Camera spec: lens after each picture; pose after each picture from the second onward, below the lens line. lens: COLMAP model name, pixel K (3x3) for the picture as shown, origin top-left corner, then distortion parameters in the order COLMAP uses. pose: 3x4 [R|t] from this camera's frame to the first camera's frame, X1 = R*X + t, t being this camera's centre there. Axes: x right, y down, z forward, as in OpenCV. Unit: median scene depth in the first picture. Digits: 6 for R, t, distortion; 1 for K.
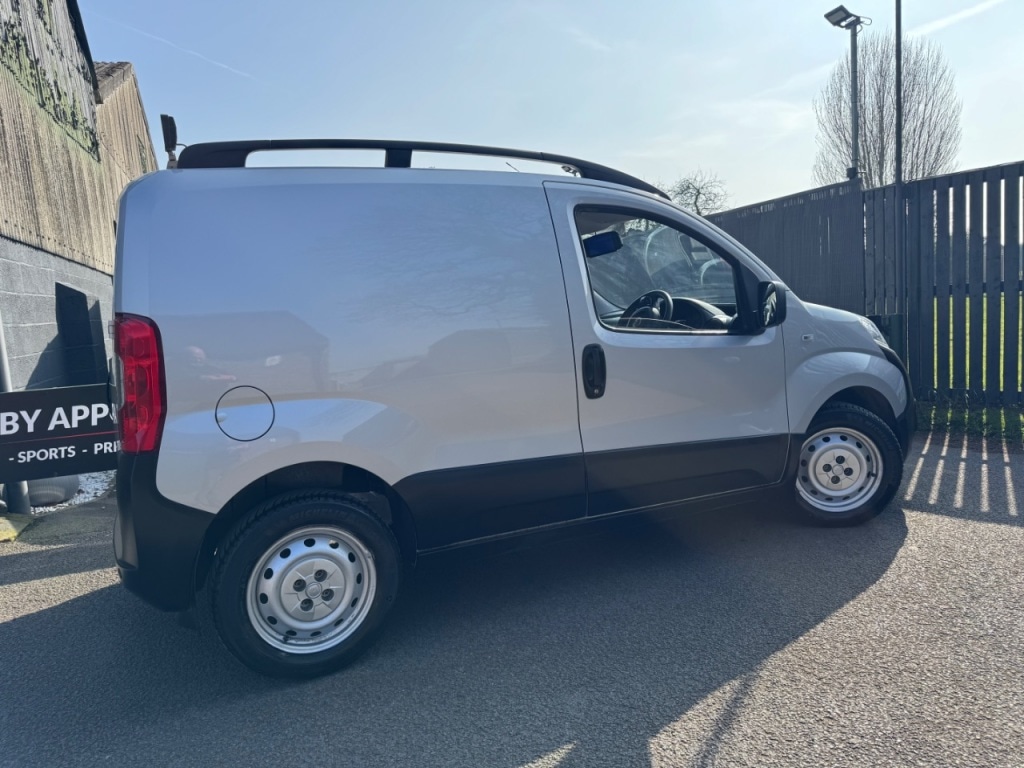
lens RADIAL K [[730.0, 0, 517.4], [0, 730.0, 393.0], [0, 0, 1]] dist [0.032214, -0.036264]
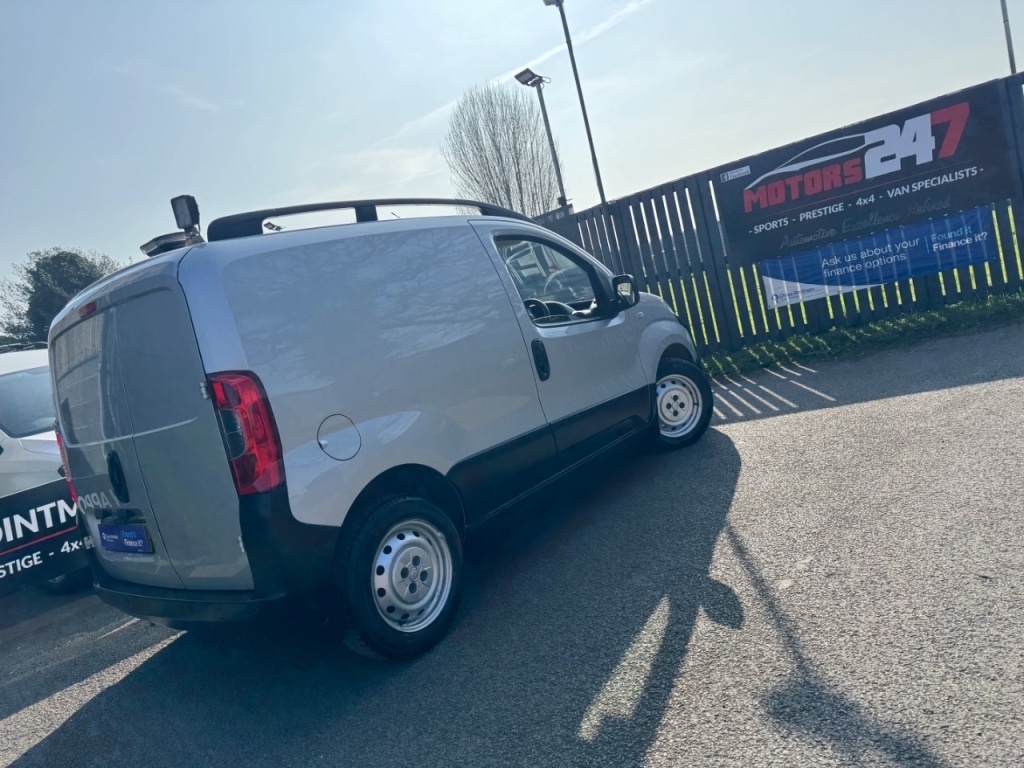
lens RADIAL K [[730.0, 0, 523.3], [0, 730.0, 395.0], [0, 0, 1]] dist [0.032214, -0.036264]
pose [[0.880606, -0.215055, 0.422237, -0.462813], [0.239760, 0.970816, -0.005576, 0.030496], [-0.408716, 0.106146, 0.906468, -0.139491]]
